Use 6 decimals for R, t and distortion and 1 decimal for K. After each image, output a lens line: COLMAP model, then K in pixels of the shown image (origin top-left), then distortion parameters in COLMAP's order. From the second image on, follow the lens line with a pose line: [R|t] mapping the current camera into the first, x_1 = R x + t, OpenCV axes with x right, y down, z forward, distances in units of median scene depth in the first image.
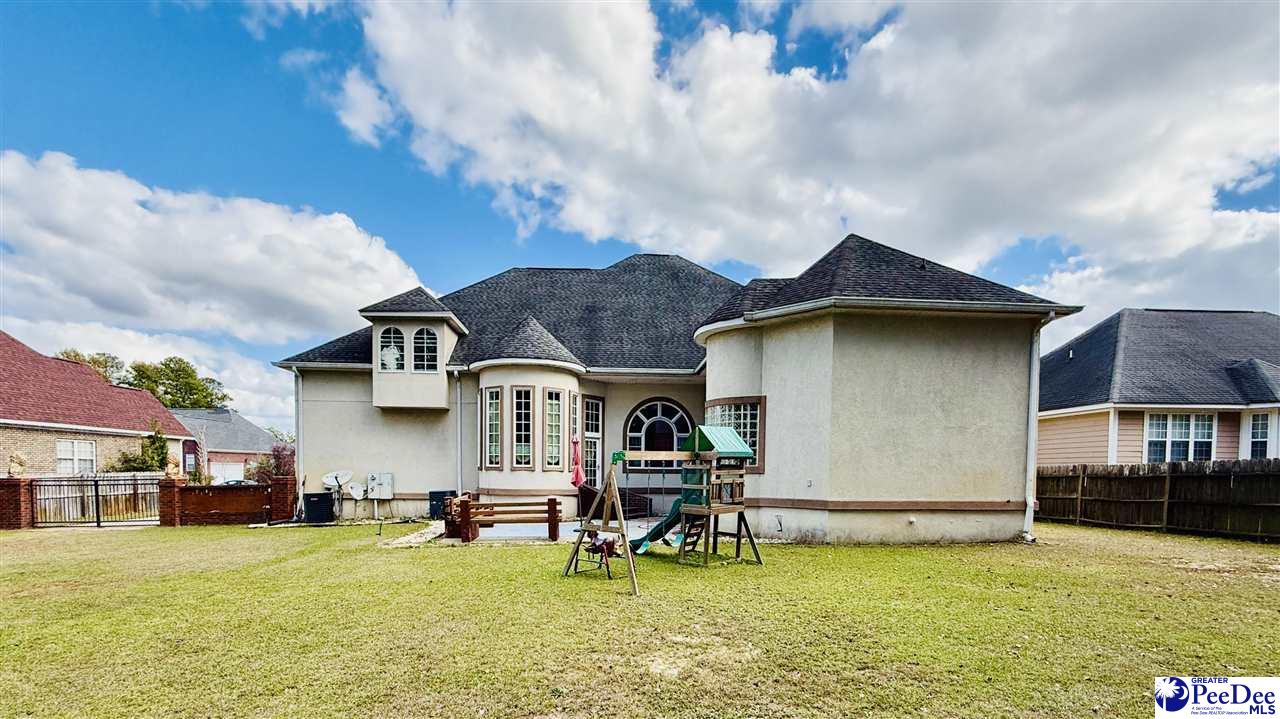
lens RADIAL K [[570.3, 0, 632.9], [0, 570.3, 483.4], [0, 0, 1]] dist [-0.002187, -0.000799]
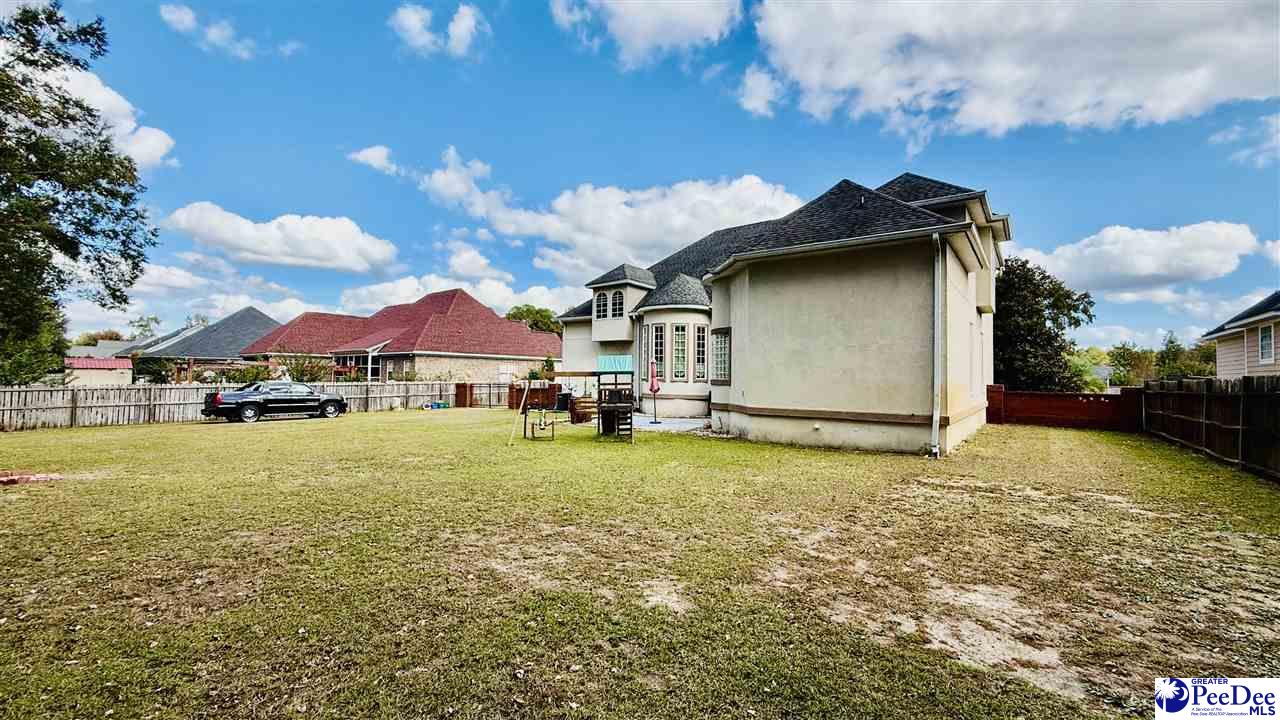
lens RADIAL K [[505.9, 0, 615.4], [0, 505.9, 358.0], [0, 0, 1]] dist [0.000917, 0.000047]
pose [[0.753137, -0.020730, -0.657537, 0.542192], [-0.025415, 0.997840, -0.060568, -0.001612], [0.657373, 0.062327, 0.750984, -0.040905]]
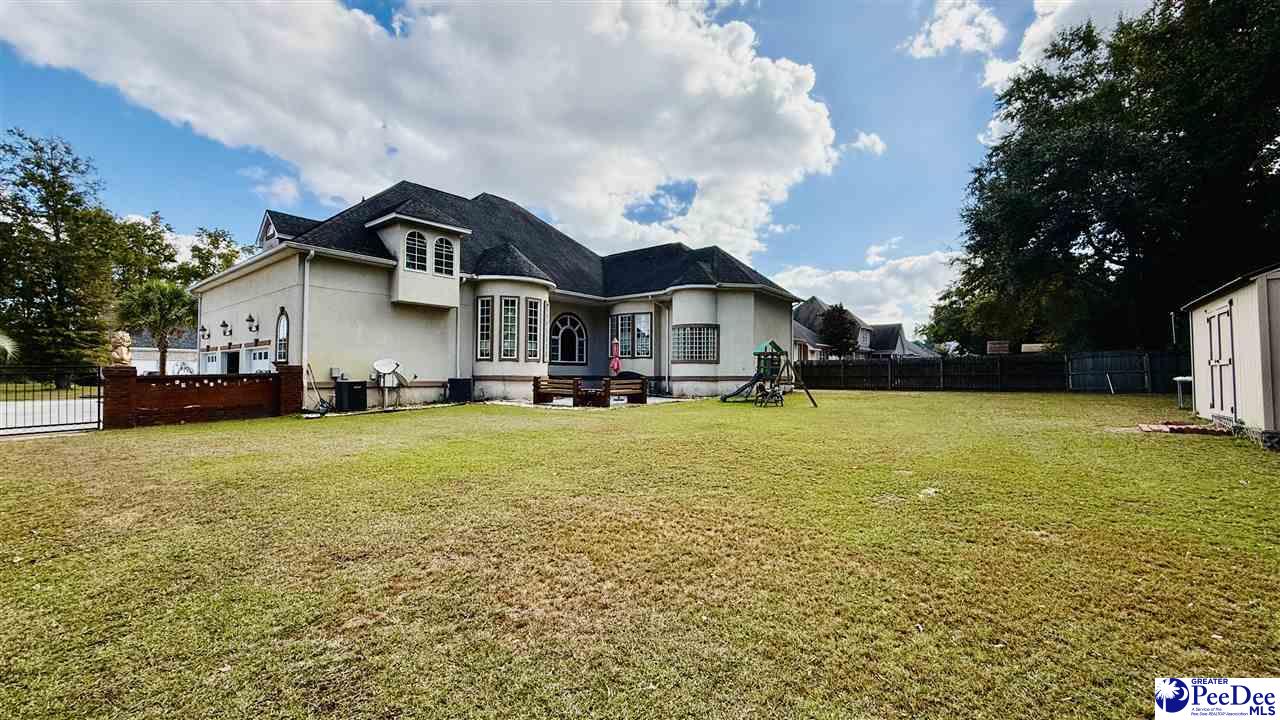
lens RADIAL K [[505.9, 0, 615.4], [0, 505.9, 358.0], [0, 0, 1]] dist [0.000917, 0.000047]
pose [[0.668674, 0.018421, 0.743328, -0.891857], [0.017220, 0.999041, -0.040249, 0.019402], [-0.743356, 0.039713, 0.667716, 0.061117]]
